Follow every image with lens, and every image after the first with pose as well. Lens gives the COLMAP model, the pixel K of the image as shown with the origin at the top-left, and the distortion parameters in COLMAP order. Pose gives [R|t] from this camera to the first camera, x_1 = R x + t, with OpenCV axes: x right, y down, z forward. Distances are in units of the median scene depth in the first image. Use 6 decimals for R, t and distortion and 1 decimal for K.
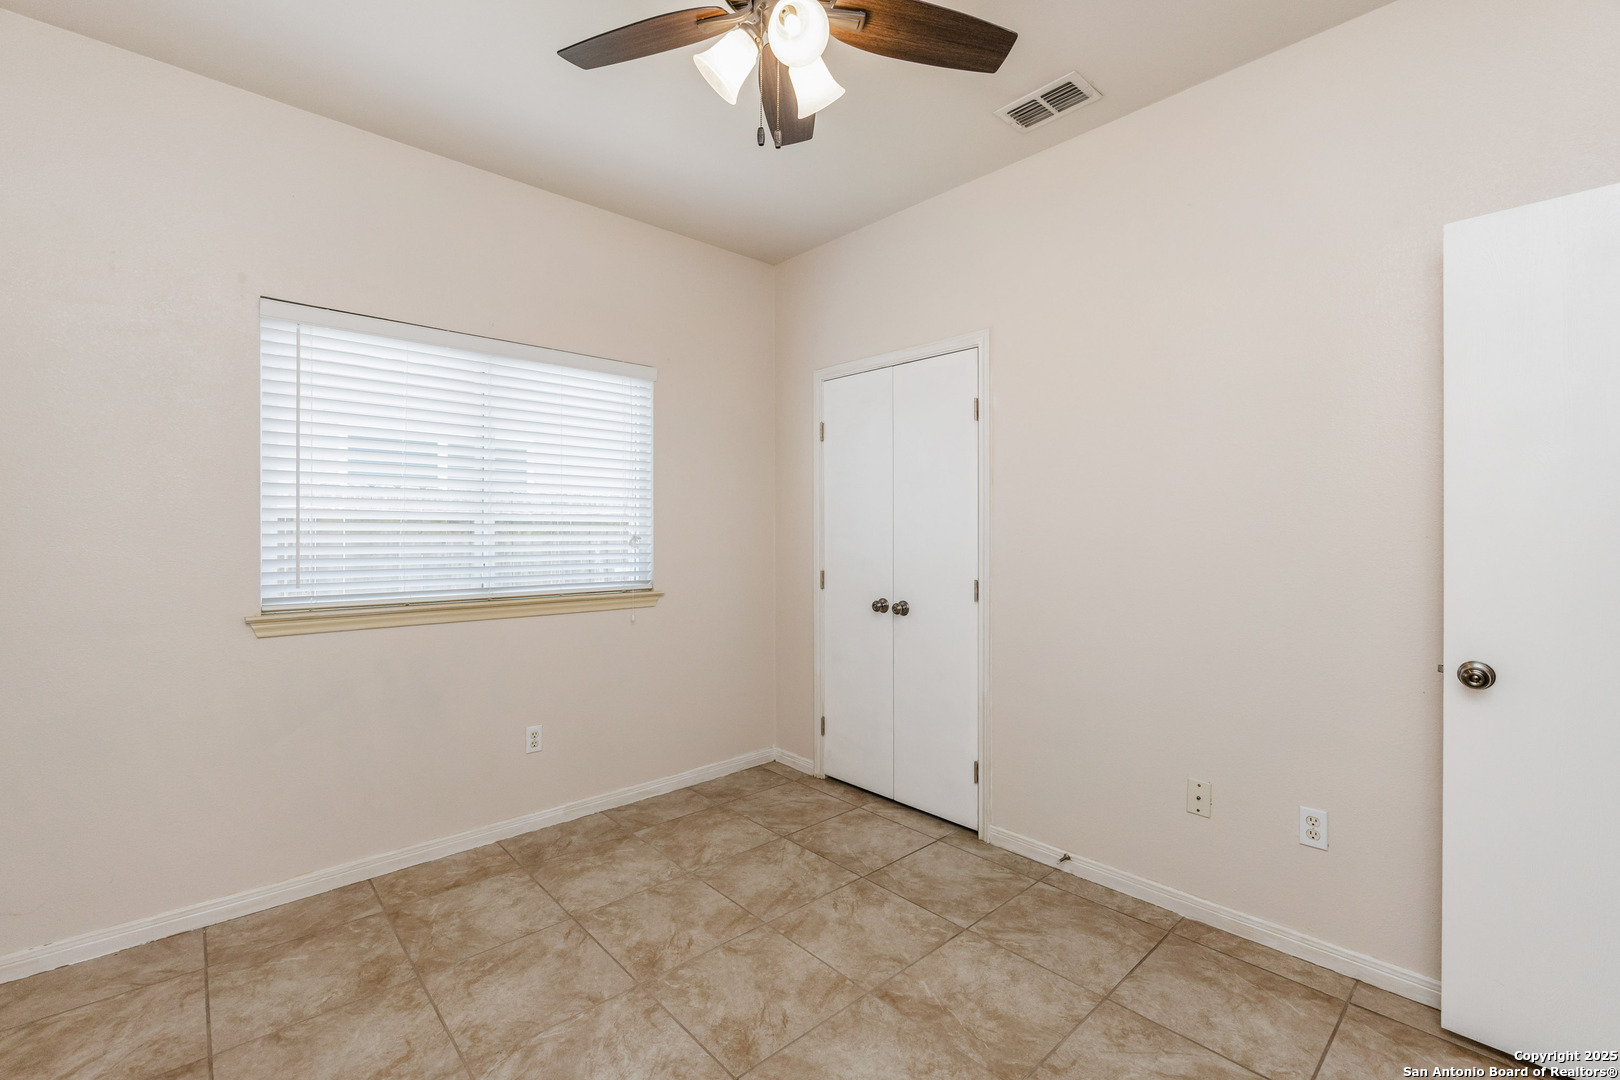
lens RADIAL K [[687.5, 0, 815.5], [0, 687.5, 531.0], [0, 0, 1]] dist [-0.010120, 0.000572]
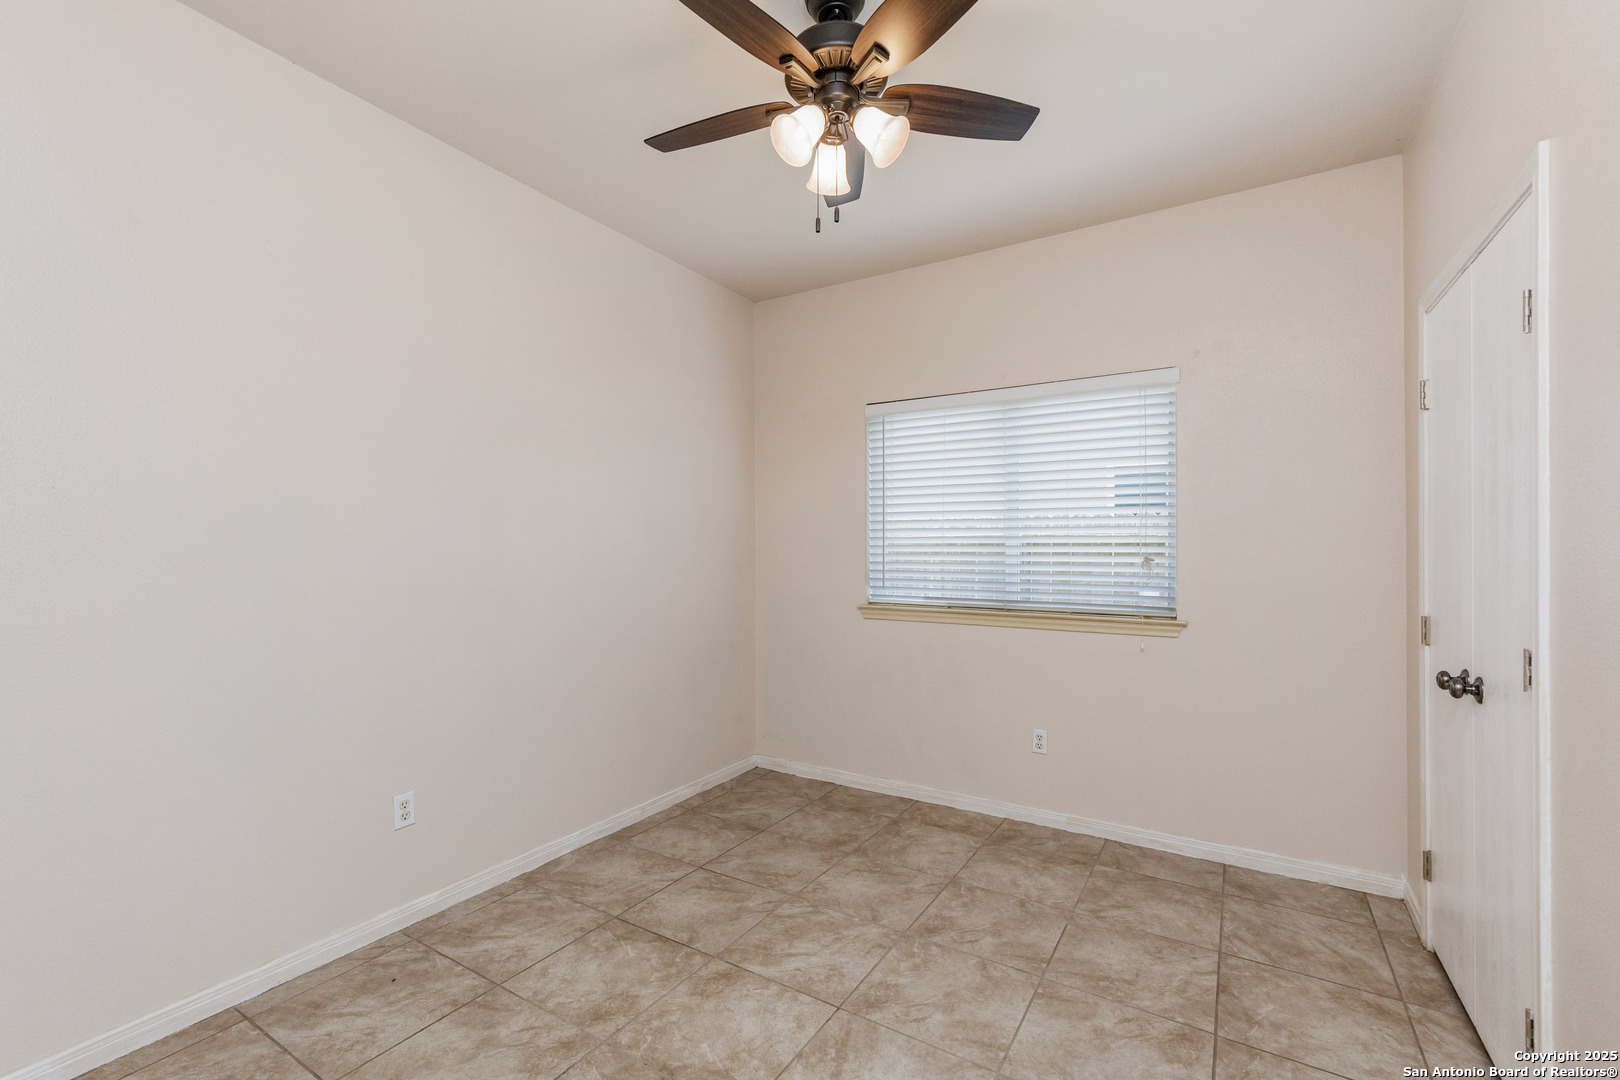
lens RADIAL K [[712.8, 0, 795.4], [0, 712.8, 541.2], [0, 0, 1]] dist [-0.005937, 0.000612]
pose [[0.241269, -0.012617, -0.970376, 0.723844], [-0.000695, 0.999913, -0.013173, -0.002294], [0.970458, 0.003853, 0.241239, 0.409937]]
